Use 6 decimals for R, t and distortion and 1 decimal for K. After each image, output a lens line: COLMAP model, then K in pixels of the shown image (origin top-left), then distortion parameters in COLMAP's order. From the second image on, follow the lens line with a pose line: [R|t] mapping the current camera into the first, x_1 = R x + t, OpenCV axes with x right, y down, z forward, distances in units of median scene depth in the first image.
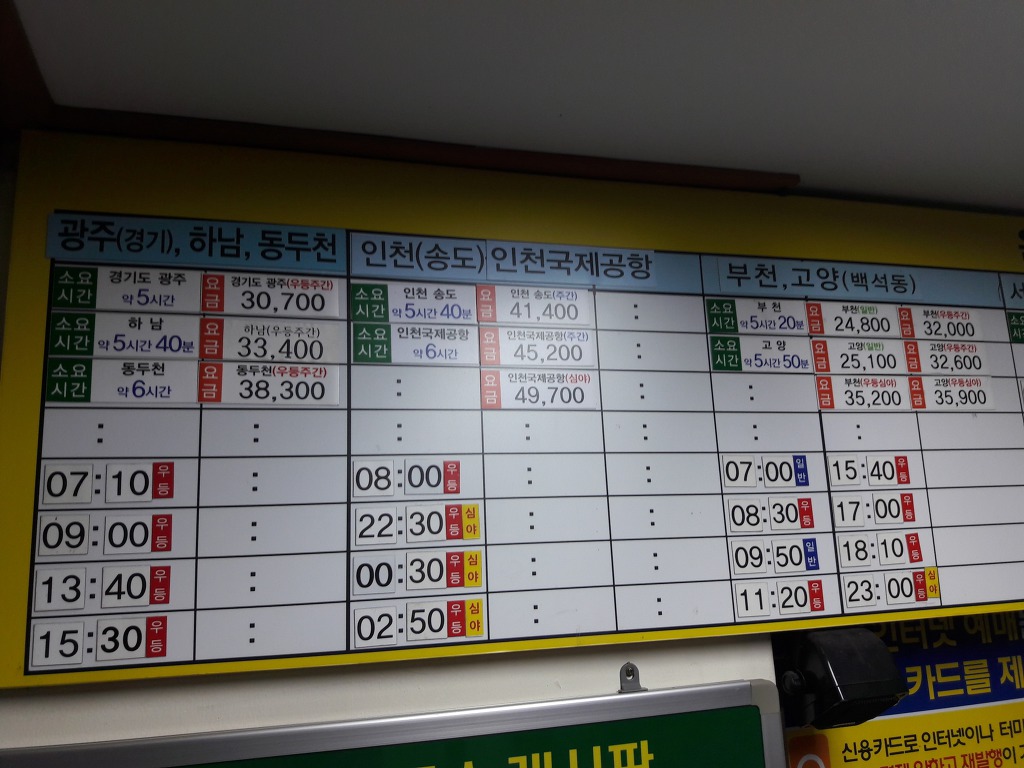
lens RADIAL K [[840.4, 0, 512.0], [0, 840.4, 384.0], [0, 0, 1]] dist [-0.047151, 0.016071]
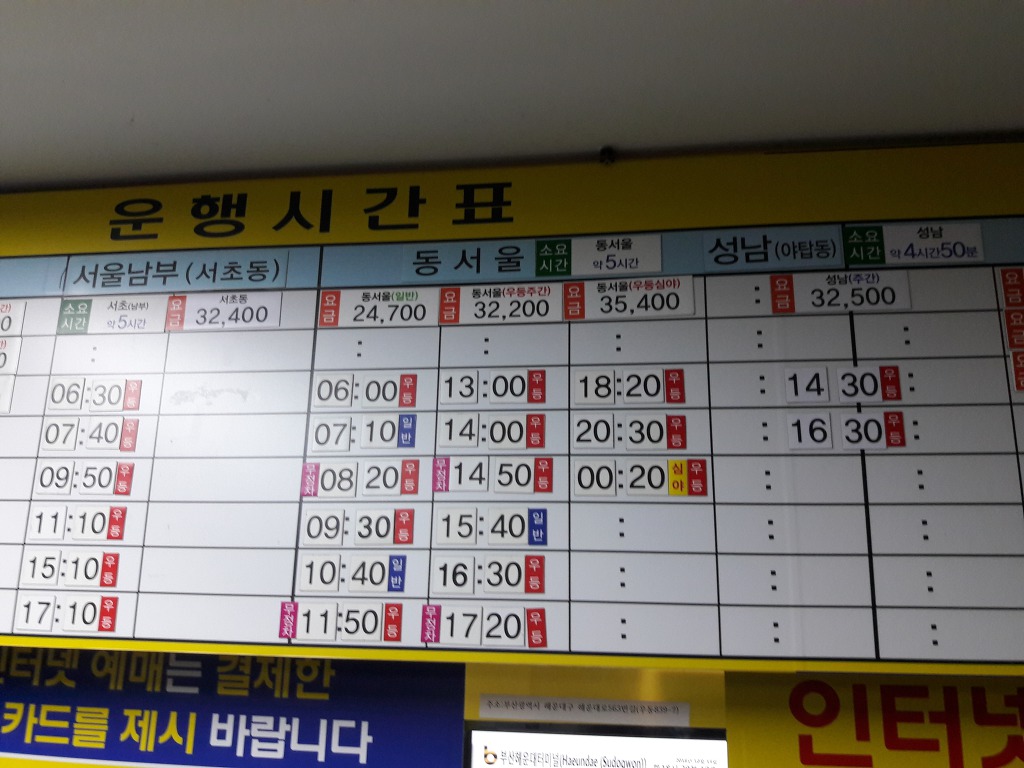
lens RADIAL K [[835.8, 0, 512.6], [0, 835.8, 353.1], [0, 0, 1]] dist [-0.009702, -0.015906]
pose [[0.909878, -0.045671, -0.412355, 0.838173], [0.030262, 0.998581, -0.043825, 0.012251], [0.413772, 0.027397, 0.909968, 0.245821]]
